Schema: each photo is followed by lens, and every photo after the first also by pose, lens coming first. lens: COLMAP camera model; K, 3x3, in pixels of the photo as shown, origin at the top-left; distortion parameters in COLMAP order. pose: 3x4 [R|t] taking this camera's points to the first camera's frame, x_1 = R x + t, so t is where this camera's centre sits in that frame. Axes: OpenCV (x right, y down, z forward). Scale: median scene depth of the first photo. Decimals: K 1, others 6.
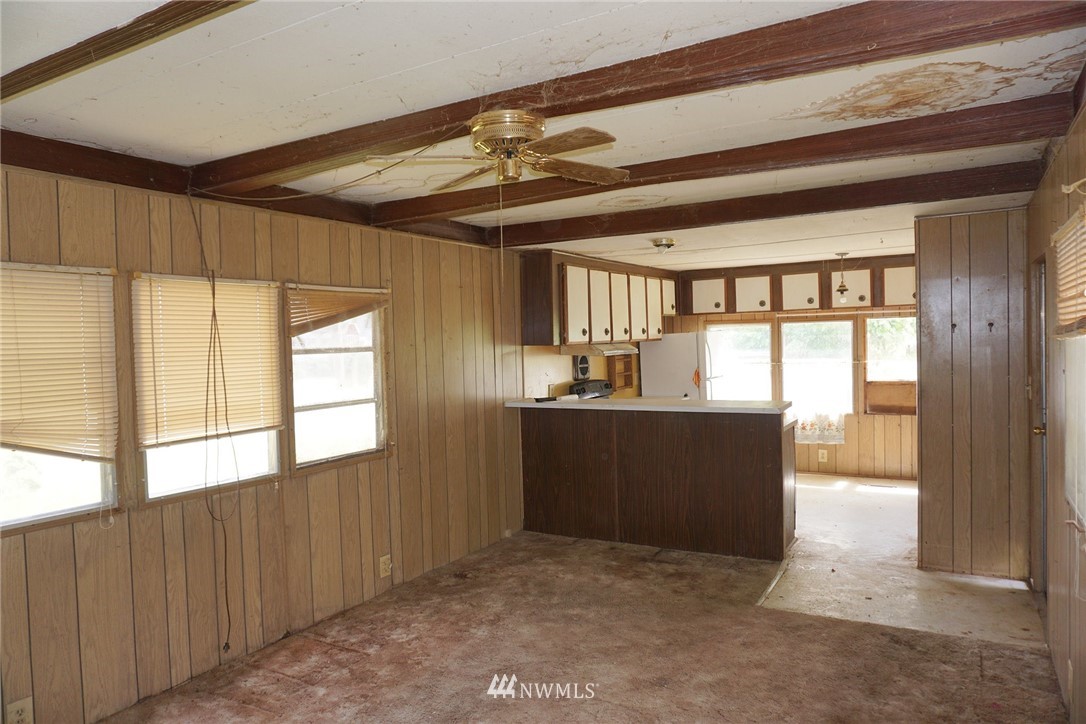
lens RADIAL K [[776.4, 0, 543.0], [0, 776.4, 362.0], [0, 0, 1]] dist [-0.056060, 0.001959]
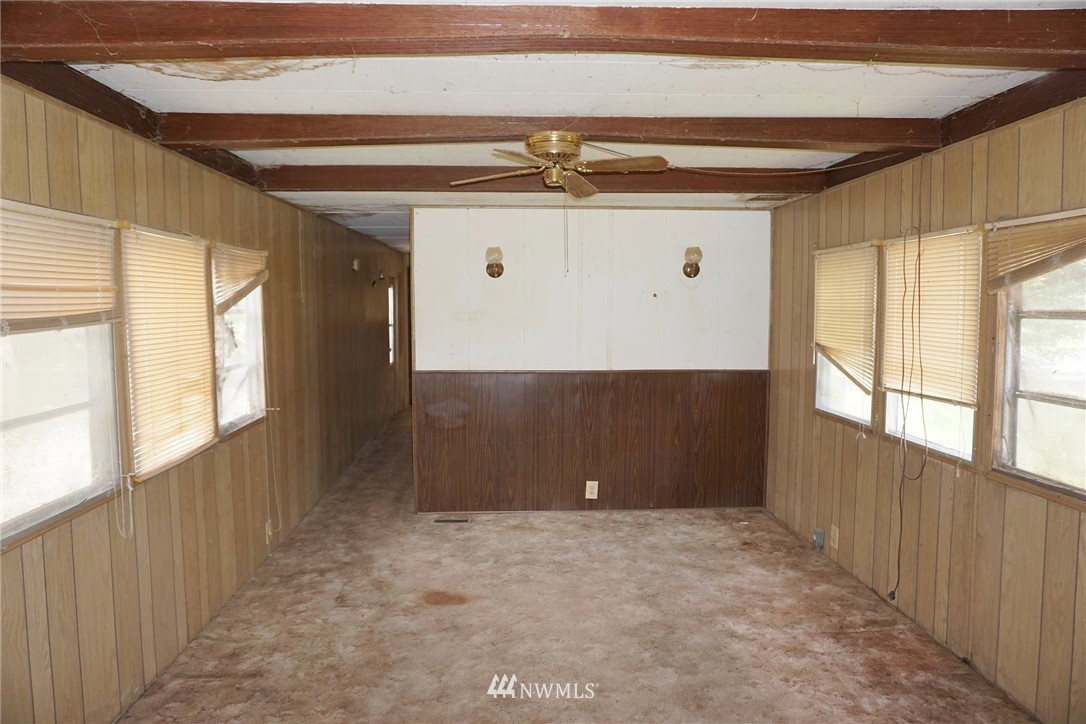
lens RADIAL K [[770.0, 0, 540.2], [0, 770.0, 358.8], [0, 0, 1]] dist [-0.003952, 0.000535]
pose [[-0.848630, 0.070762, -0.524232, 0.515805], [0.012257, 0.993377, 0.114246, -0.070229], [0.528844, 0.090527, -0.843877, 1.606403]]
